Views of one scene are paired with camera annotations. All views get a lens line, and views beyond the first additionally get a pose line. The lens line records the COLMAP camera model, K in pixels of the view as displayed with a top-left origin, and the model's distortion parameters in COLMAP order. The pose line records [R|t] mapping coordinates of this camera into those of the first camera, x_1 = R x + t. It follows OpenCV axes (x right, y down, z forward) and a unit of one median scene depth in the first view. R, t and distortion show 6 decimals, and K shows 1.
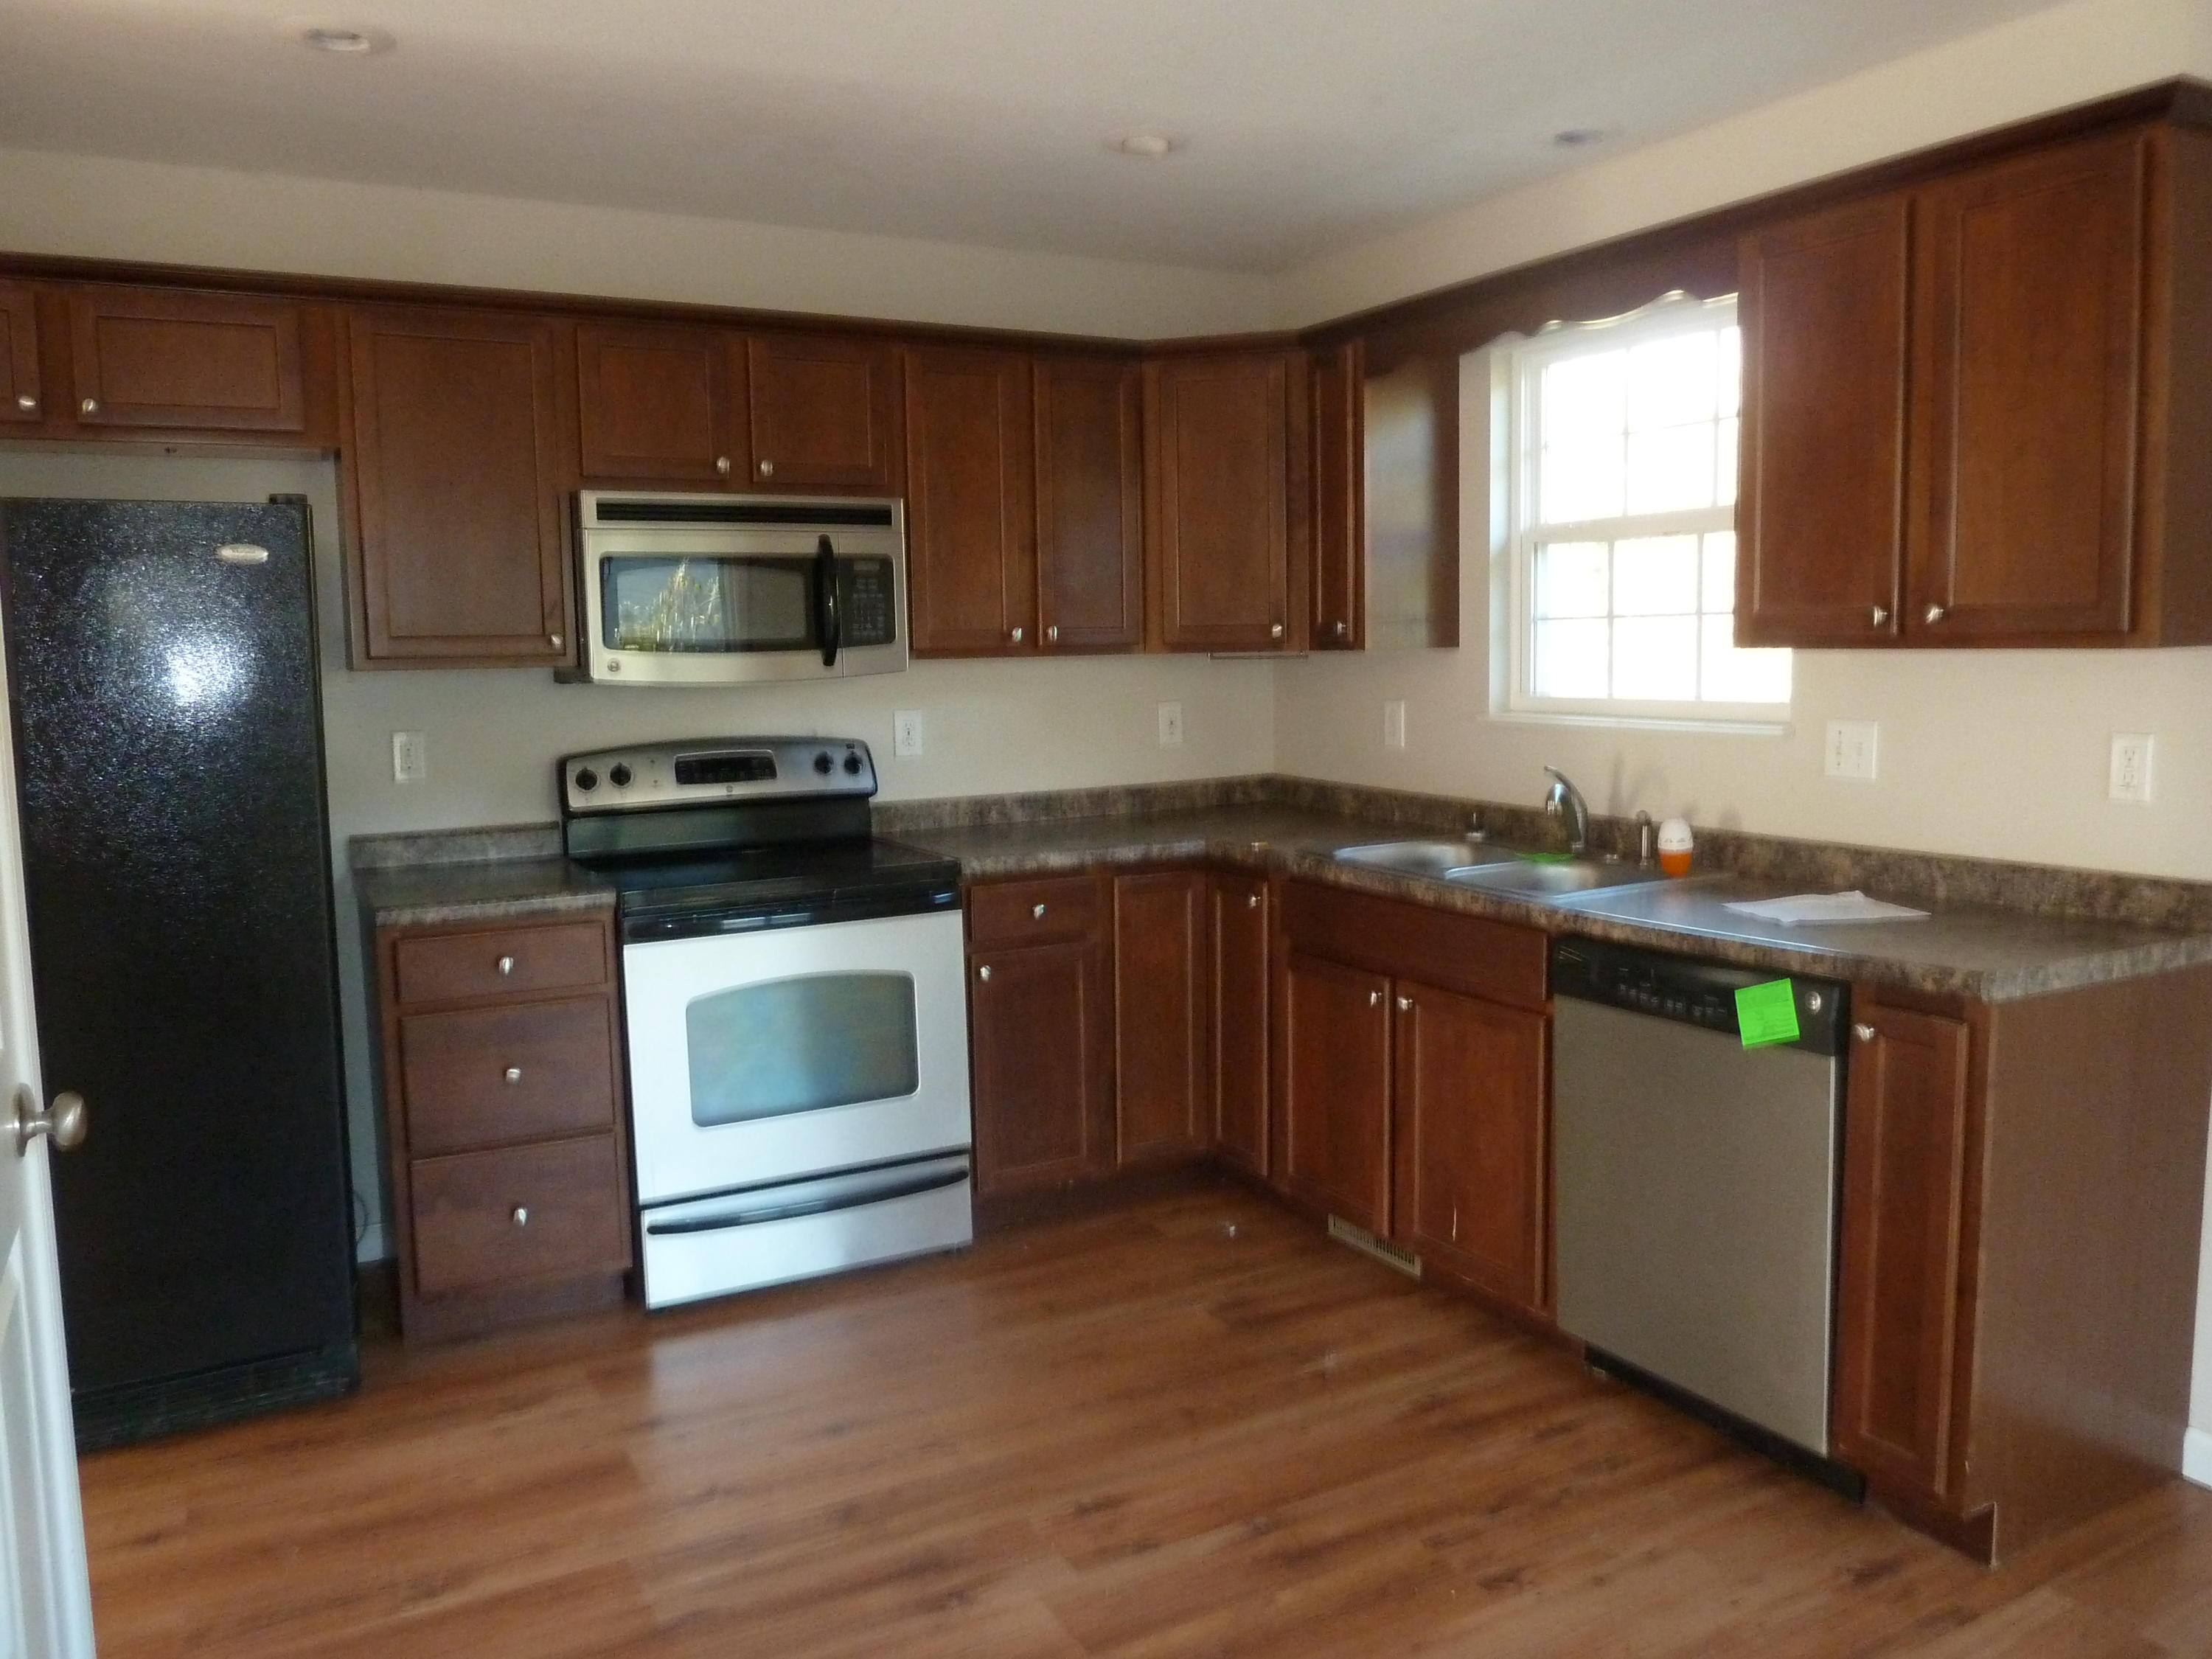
lens RADIAL K [[1629.6, 0, 1109.5], [0, 1629.6, 816.9], [0, 0, 1]] dist [-0.036165, -0.001134]
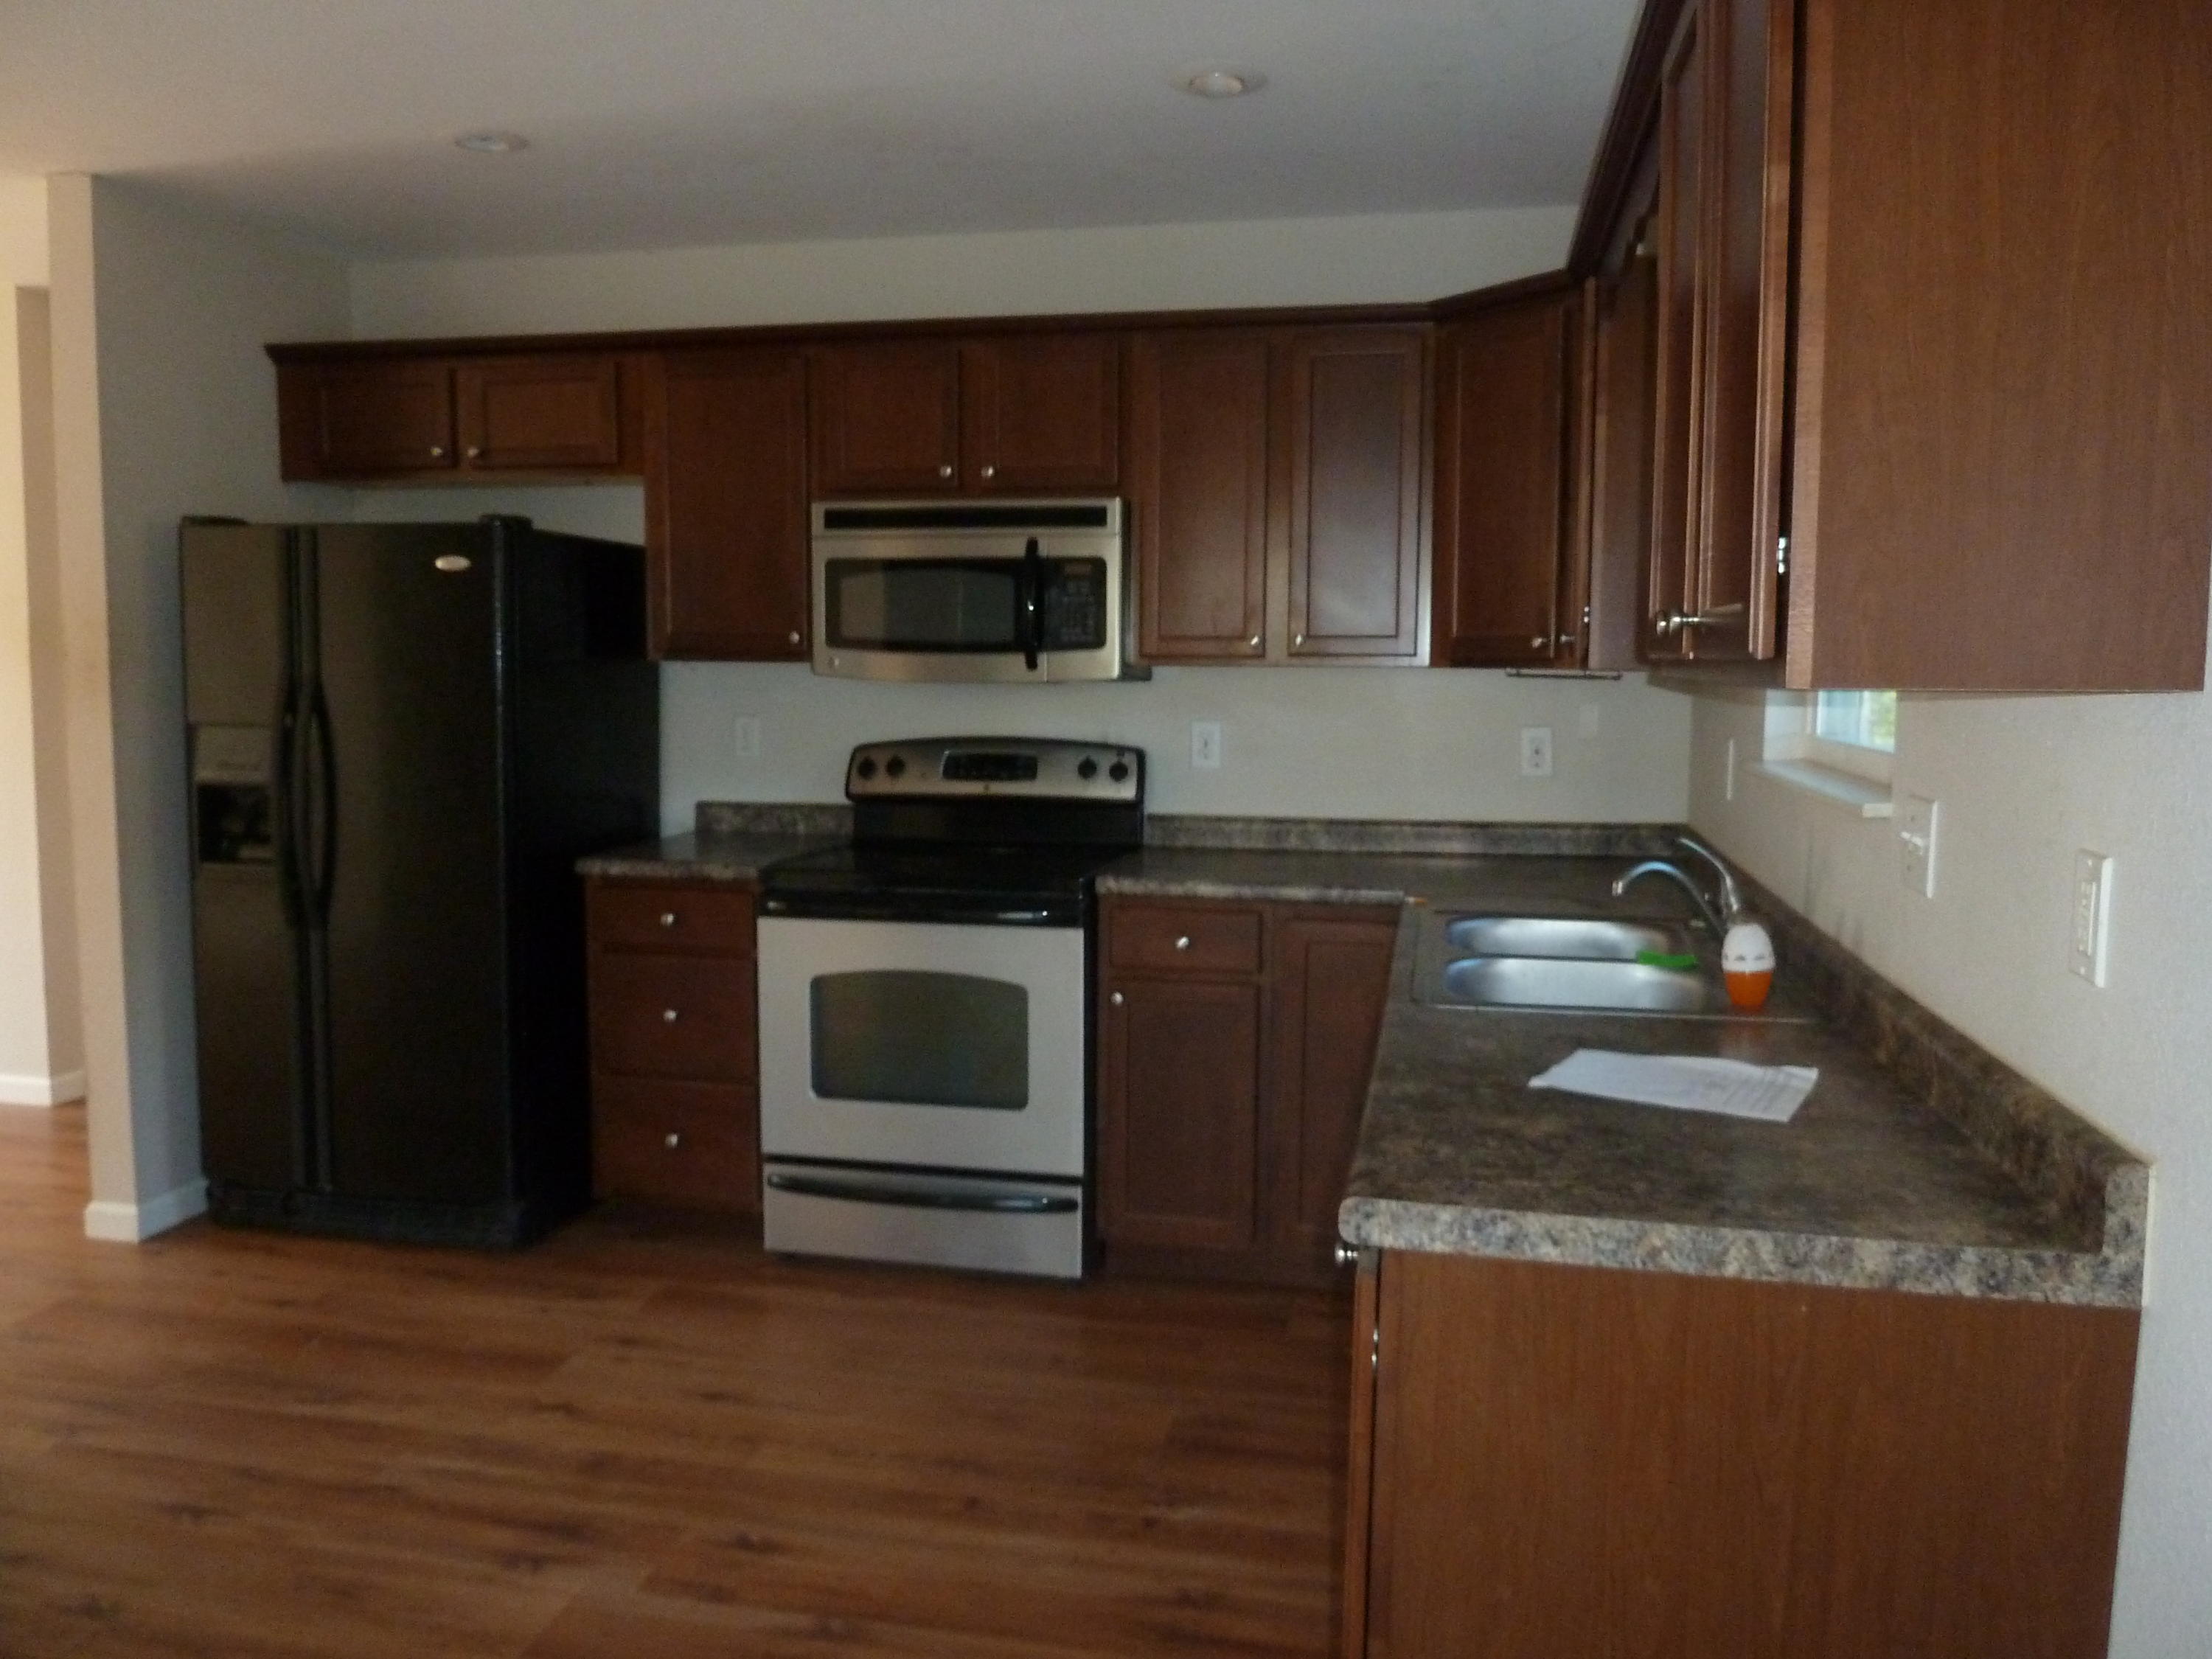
lens RADIAL K [[1629.6, 0, 1111.9], [0, 1629.6, 833.0], [0, 0, 1]] dist [-0.036165, -0.001134]
pose [[0.760512, 0.090323, -0.643011, 0.525920], [-0.087638, 0.995495, 0.036184, -0.034238], [0.643383, 0.028834, 0.765002, 0.281930]]
